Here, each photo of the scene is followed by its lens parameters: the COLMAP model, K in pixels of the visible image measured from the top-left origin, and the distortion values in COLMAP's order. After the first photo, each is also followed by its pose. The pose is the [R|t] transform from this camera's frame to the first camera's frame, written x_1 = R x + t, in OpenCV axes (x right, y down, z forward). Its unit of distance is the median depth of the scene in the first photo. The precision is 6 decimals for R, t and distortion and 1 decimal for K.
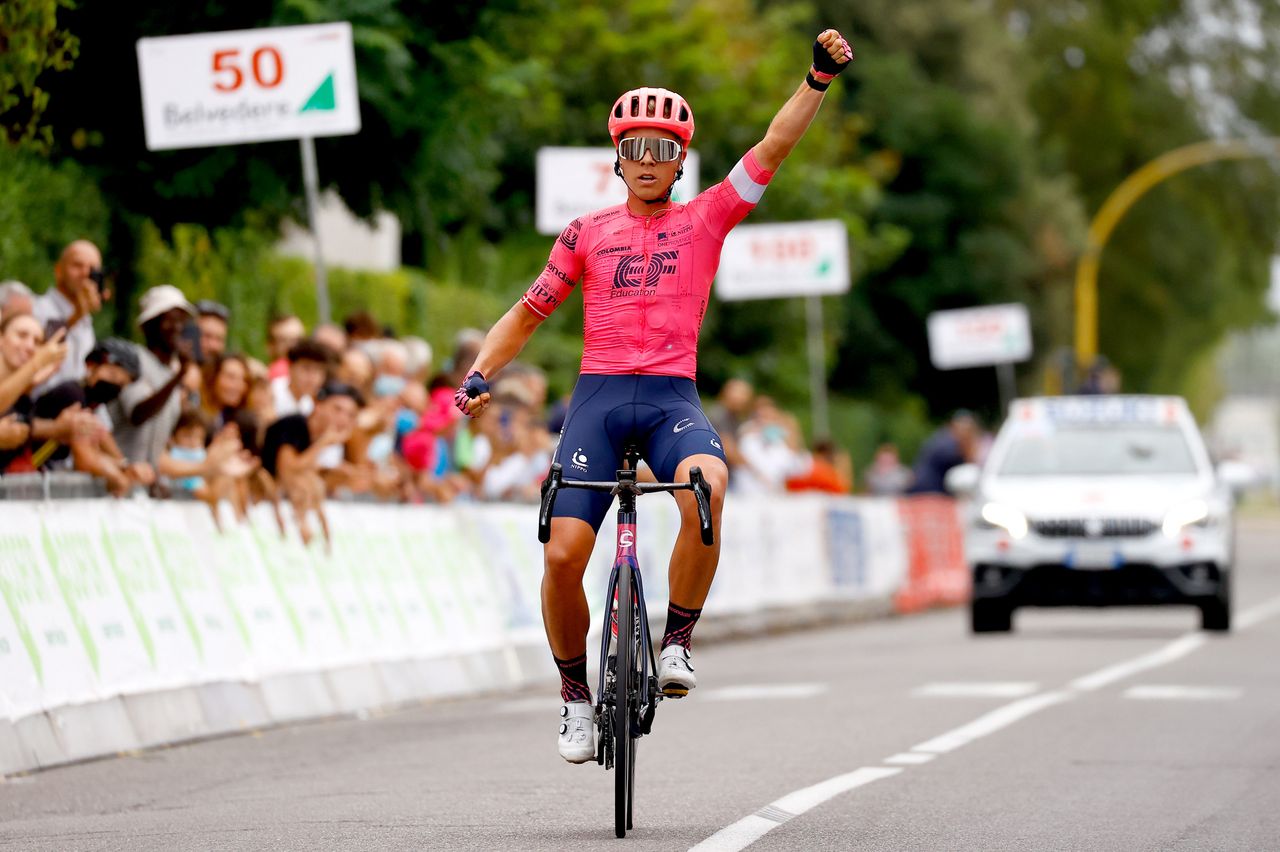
lens RADIAL K [[4804.9, 0, 629.7], [0, 4804.9, 432.6], [0, 0, 1]] dist [0.610191, 0.000000]
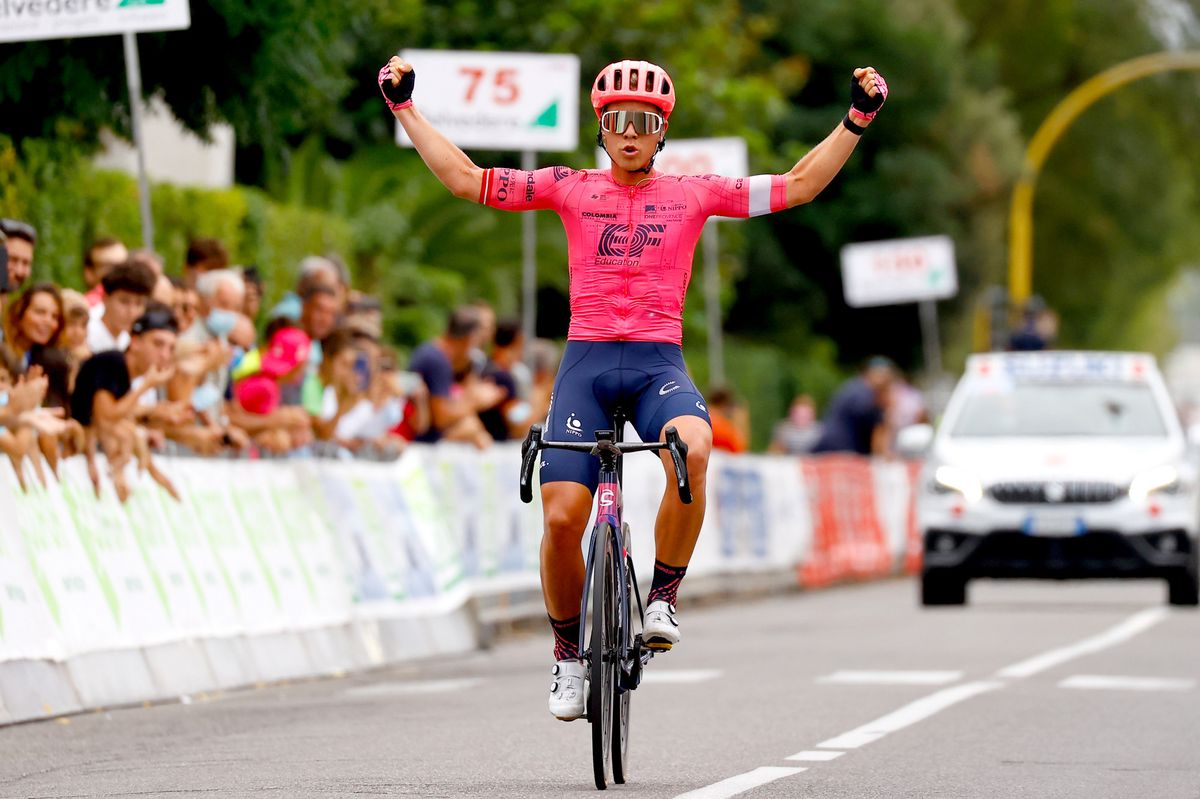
lens RADIAL K [[4504.6, 0, 674.9], [0, 4504.6, 362.2], [0, 0, 1]] dist [0.610191, 0.000000]
pose [[0.999942, 0.010578, 0.002207, 0.029983], [-0.010559, 0.999910, -0.008314, 0.003621], [-0.002295, 0.008290, 0.999963, 0.181635]]
